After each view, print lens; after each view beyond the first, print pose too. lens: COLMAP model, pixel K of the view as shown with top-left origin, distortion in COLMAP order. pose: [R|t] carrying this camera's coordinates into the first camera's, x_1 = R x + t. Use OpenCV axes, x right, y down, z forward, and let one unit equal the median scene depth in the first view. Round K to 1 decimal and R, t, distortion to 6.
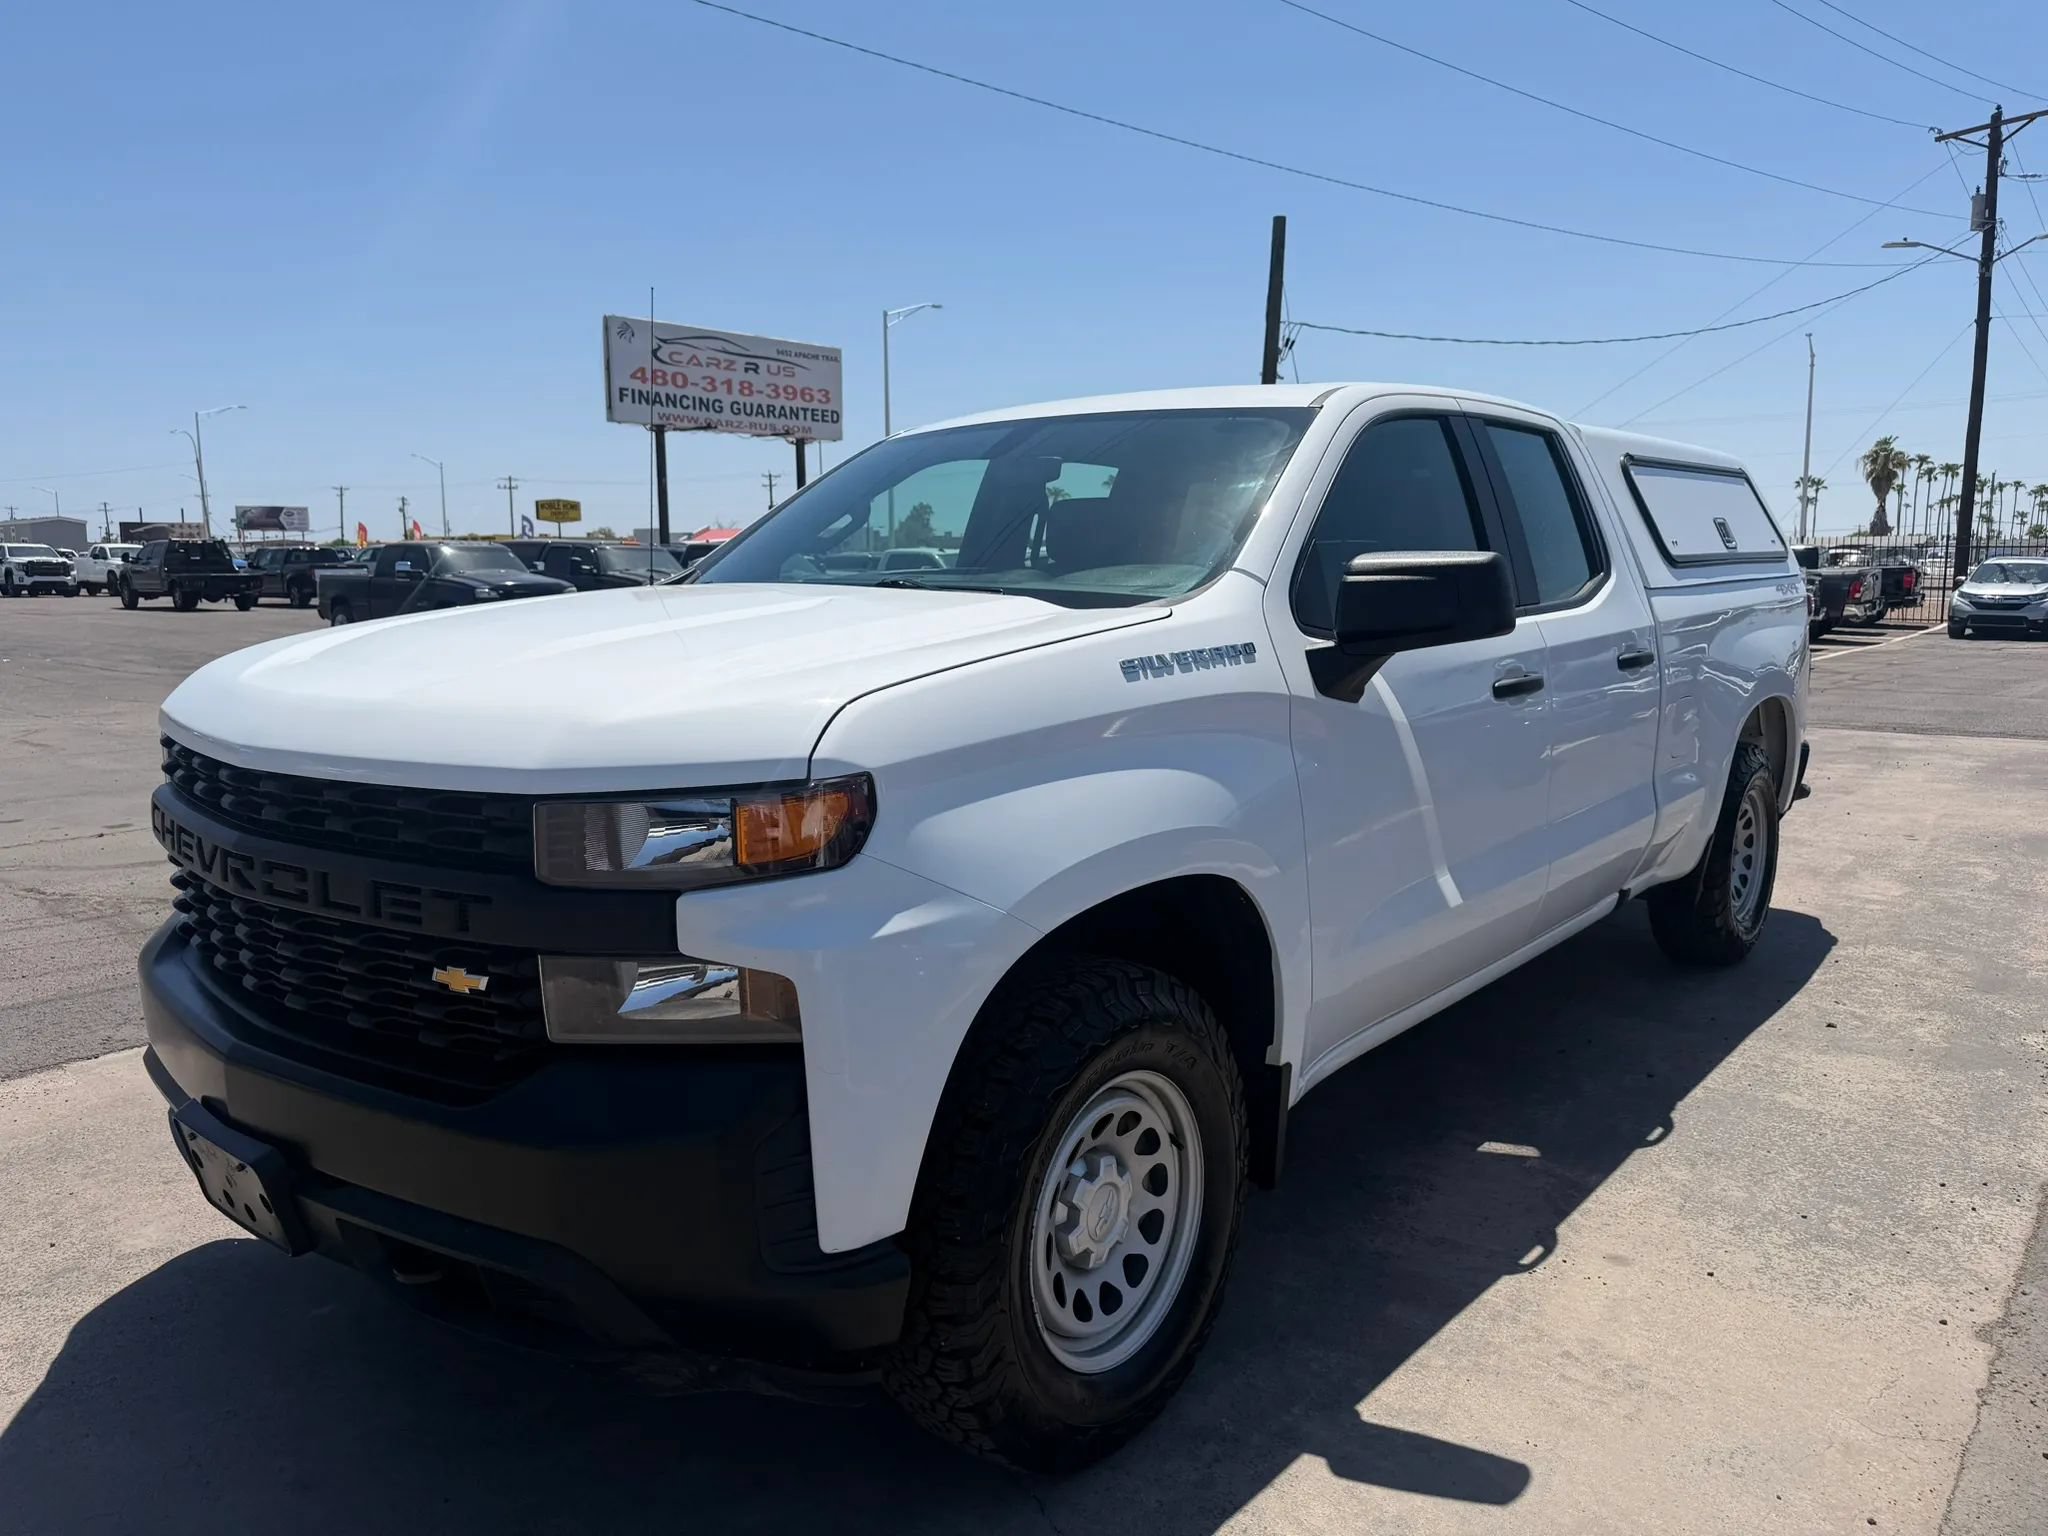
lens RADIAL K [[1450.6, 0, 1016.0], [0, 1450.6, 757.3], [0, 0, 1]] dist [0.035101, -0.044211]
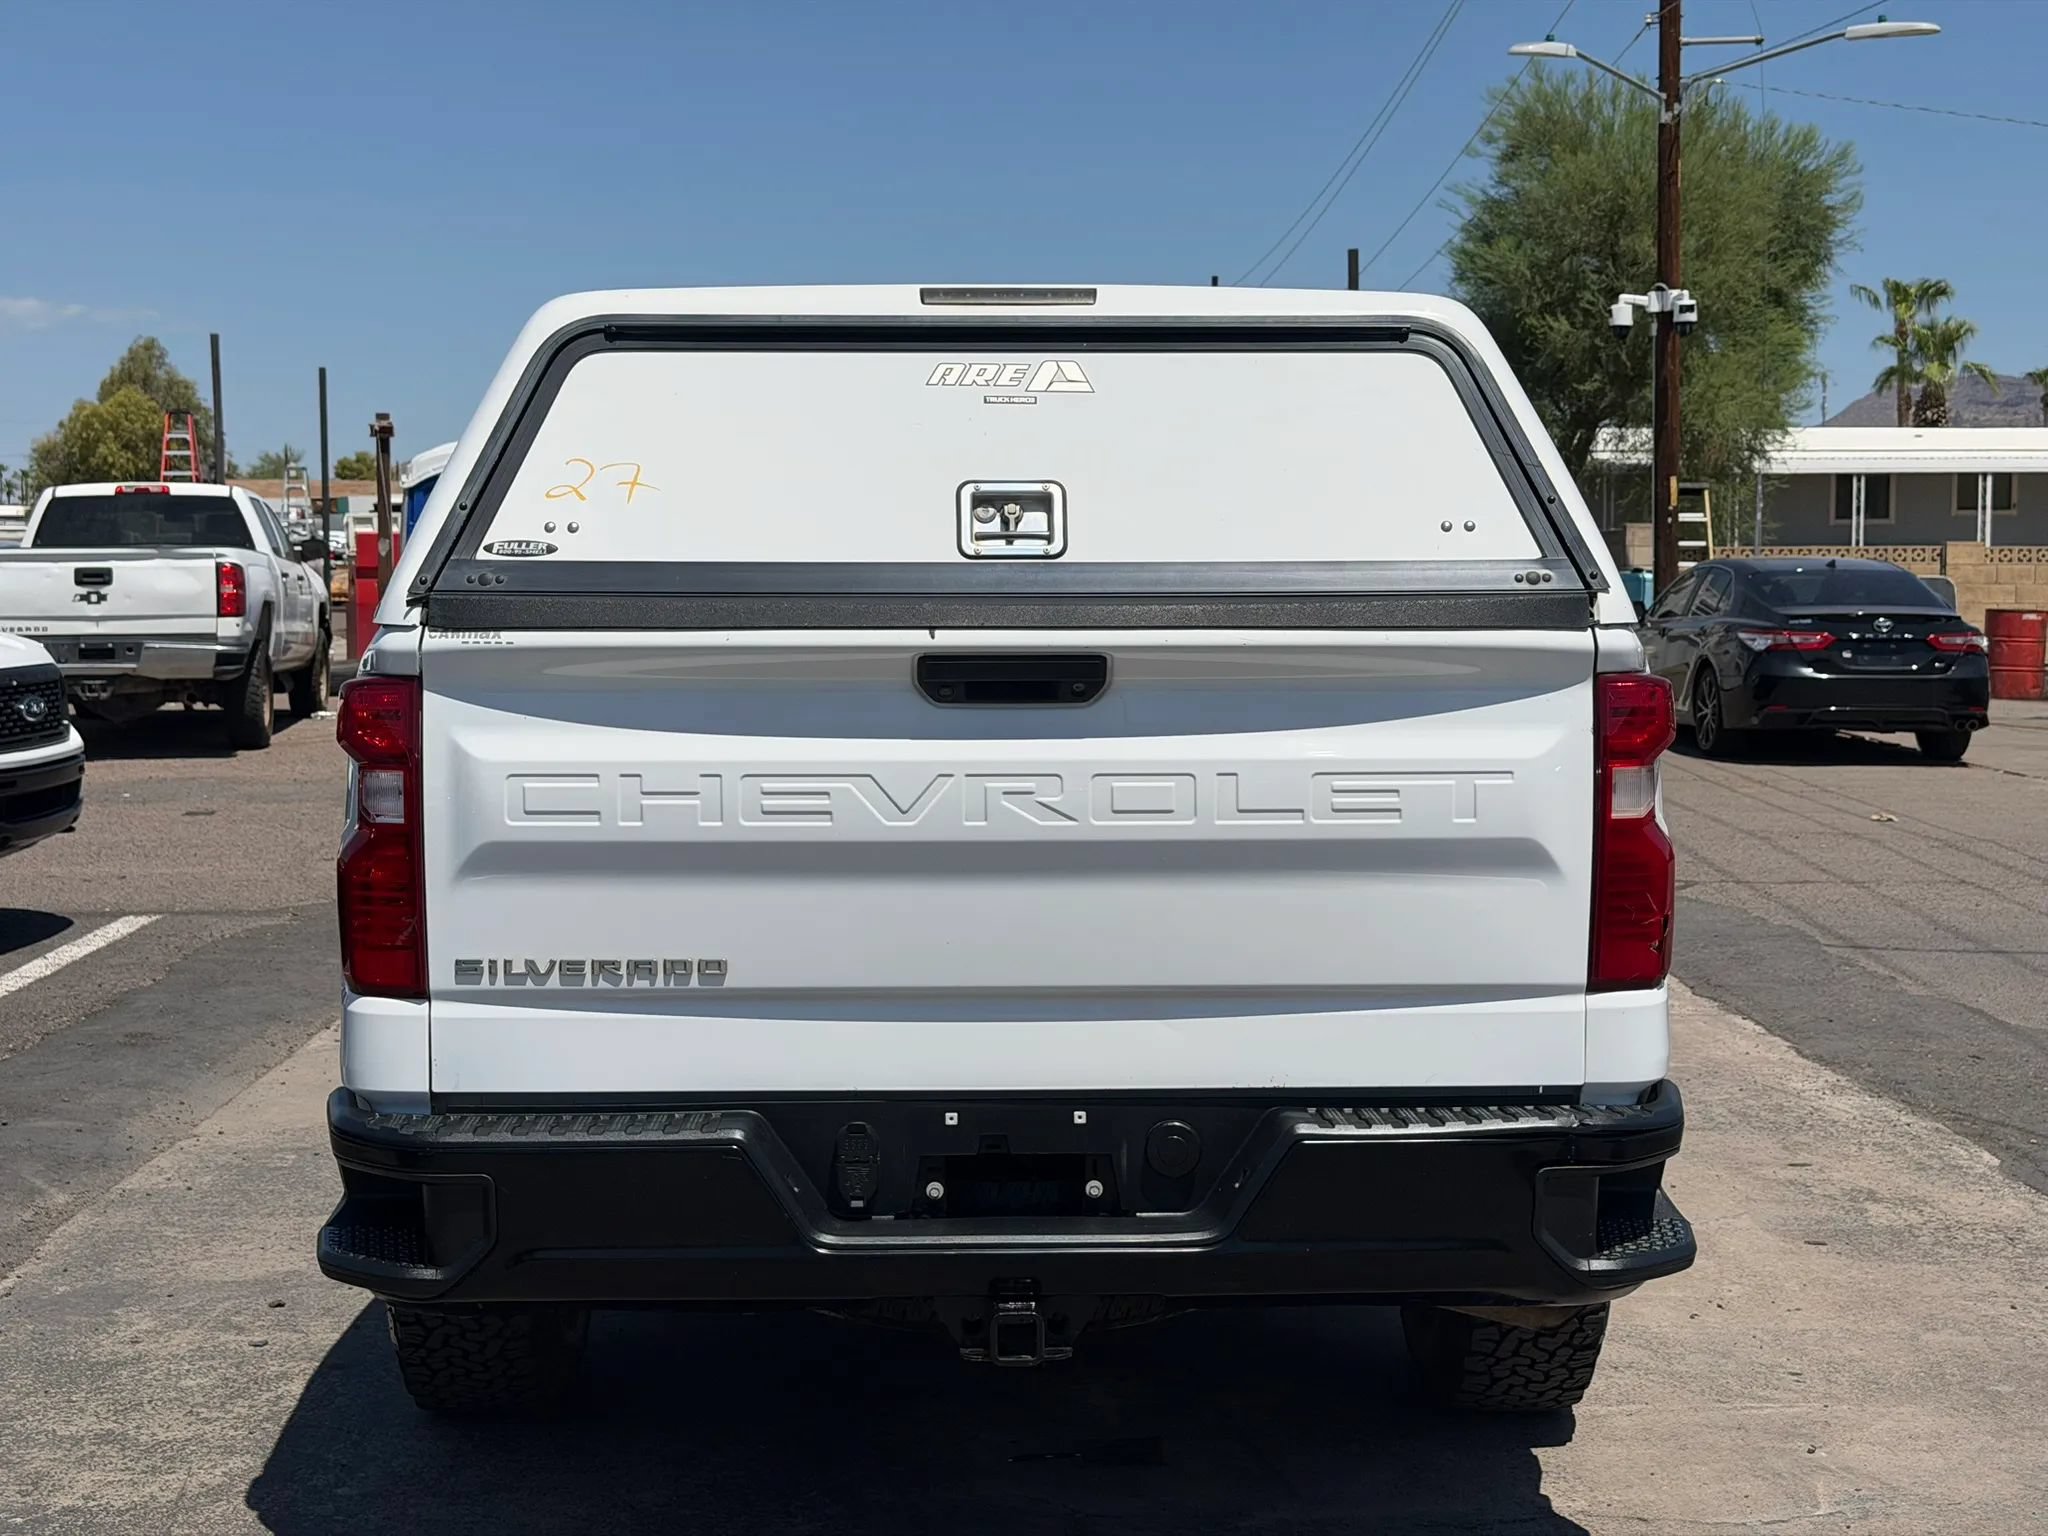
lens RADIAL K [[2863.8, 0, 1031.9], [0, 2863.8, 746.6], [0, 0, 1]] dist [0.115995, 0.000000]
pose [[-0.742055, 0.046506, -0.668724, 1.109077], [-0.087456, 0.982347, 0.165364, -0.281467], [0.664609, 0.181193, -0.724889, 2.019651]]
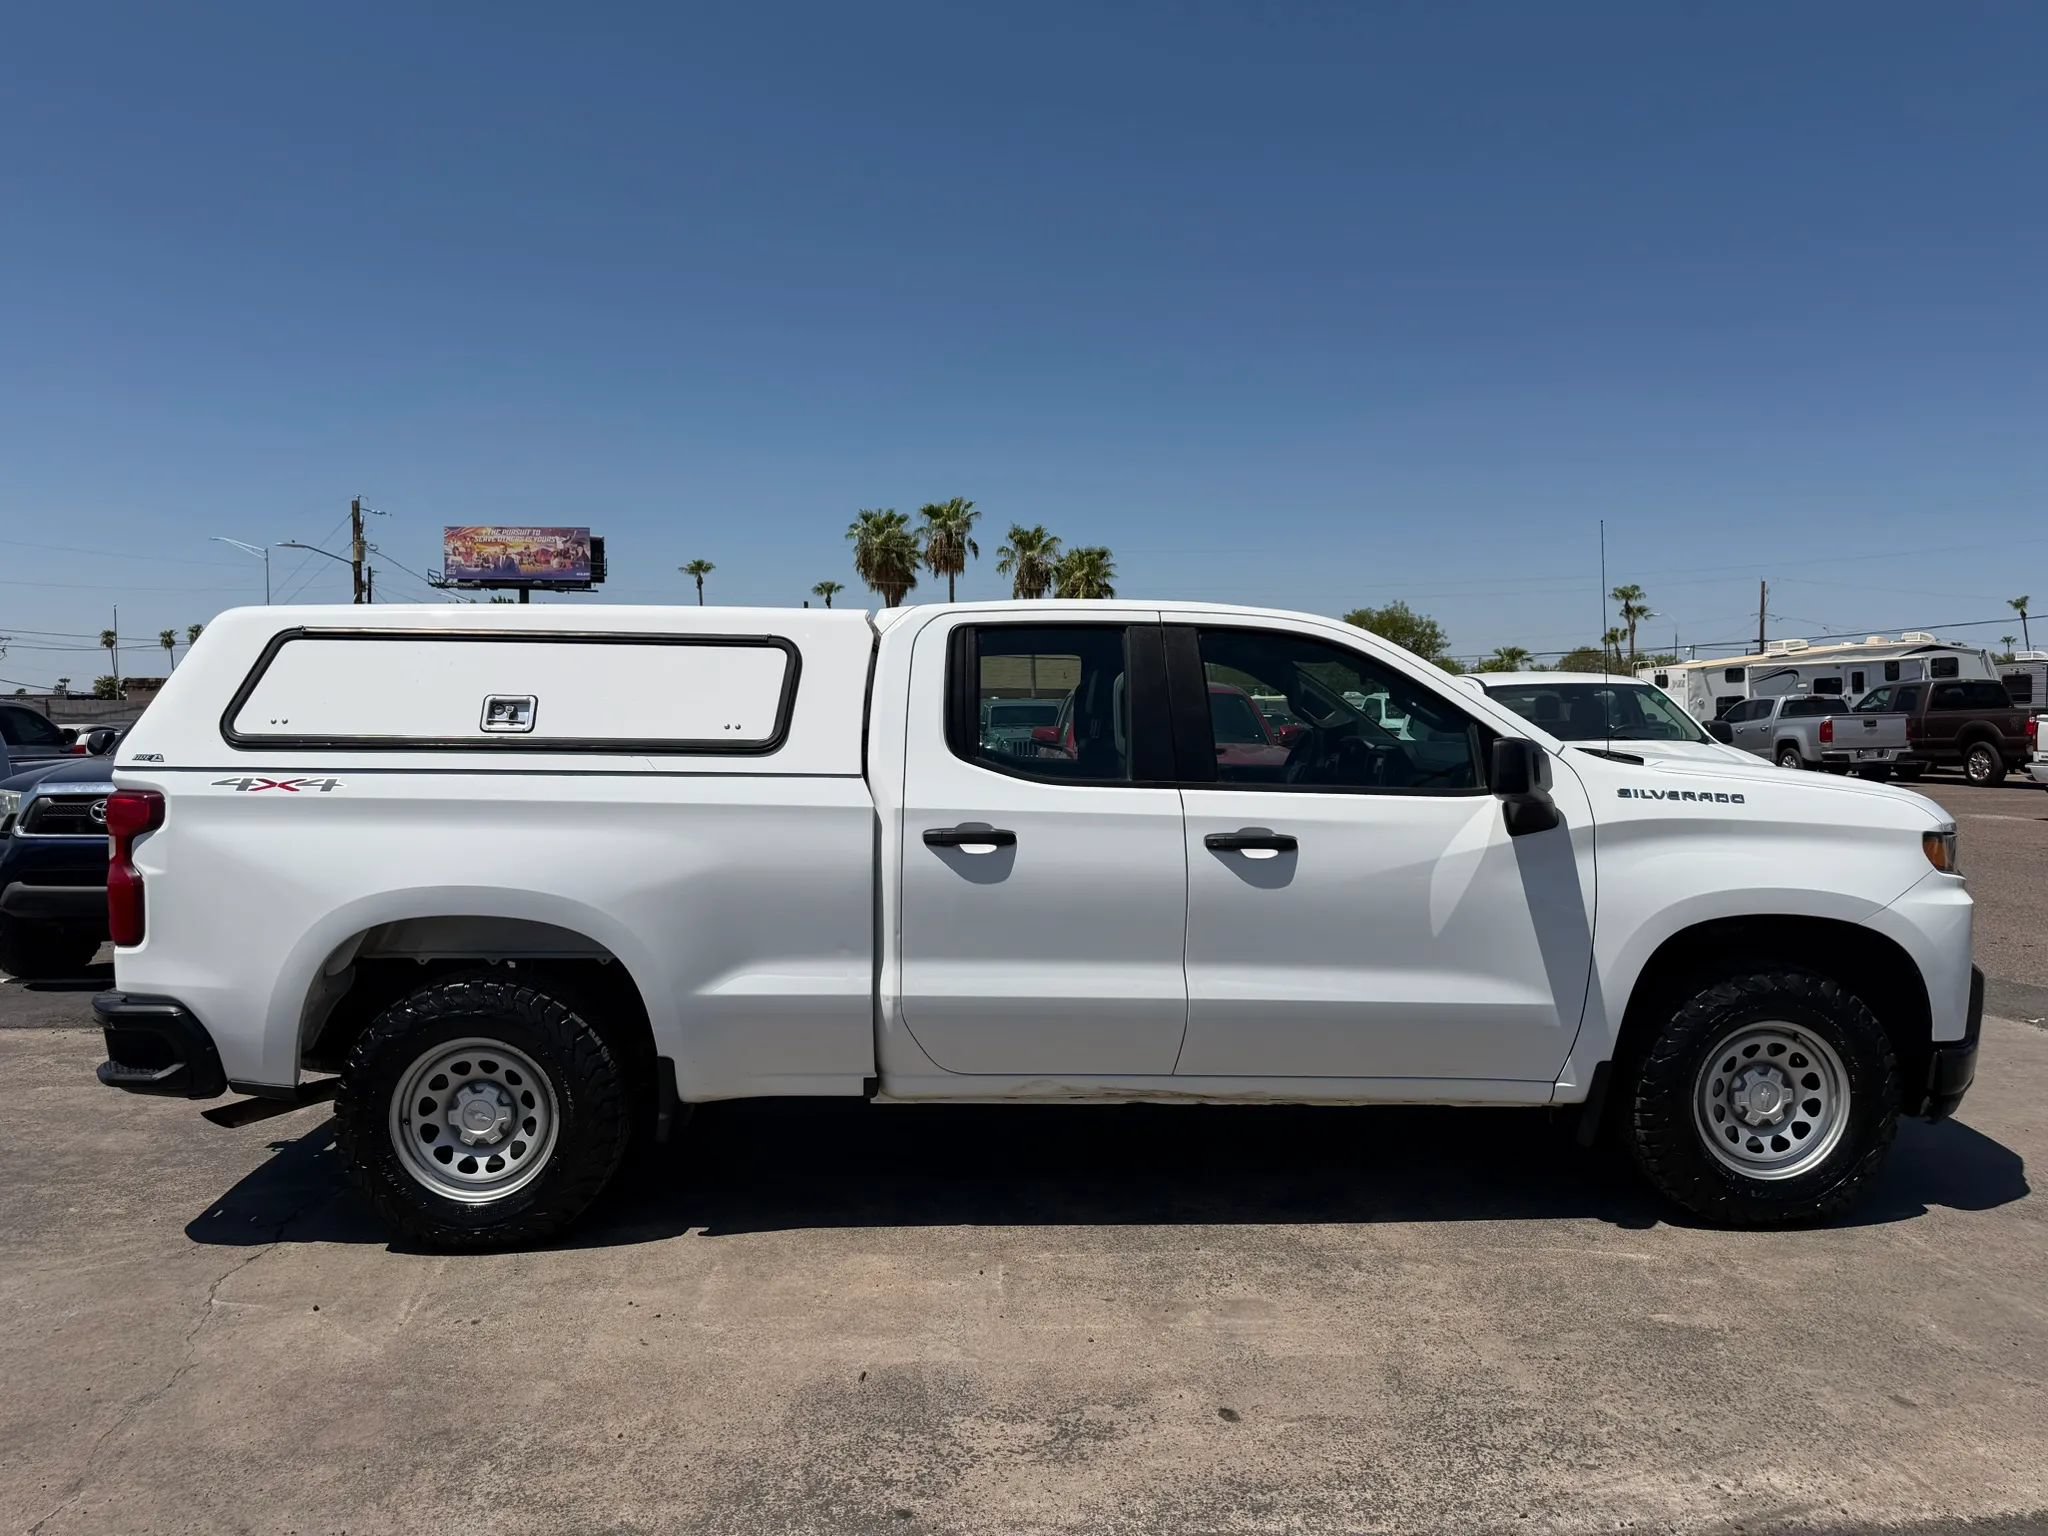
lens RADIAL K [[1450.6, 0, 1023.5], [0, 1450.6, 767.4], [0, 0, 1]] dist [0.035101, -0.044211]
pose [[-0.679561, -0.026359, 0.733145, -0.637694], [0.100773, 0.986527, 0.128876, -0.250376], [-0.726664, 0.161460, -0.667750, 1.705918]]
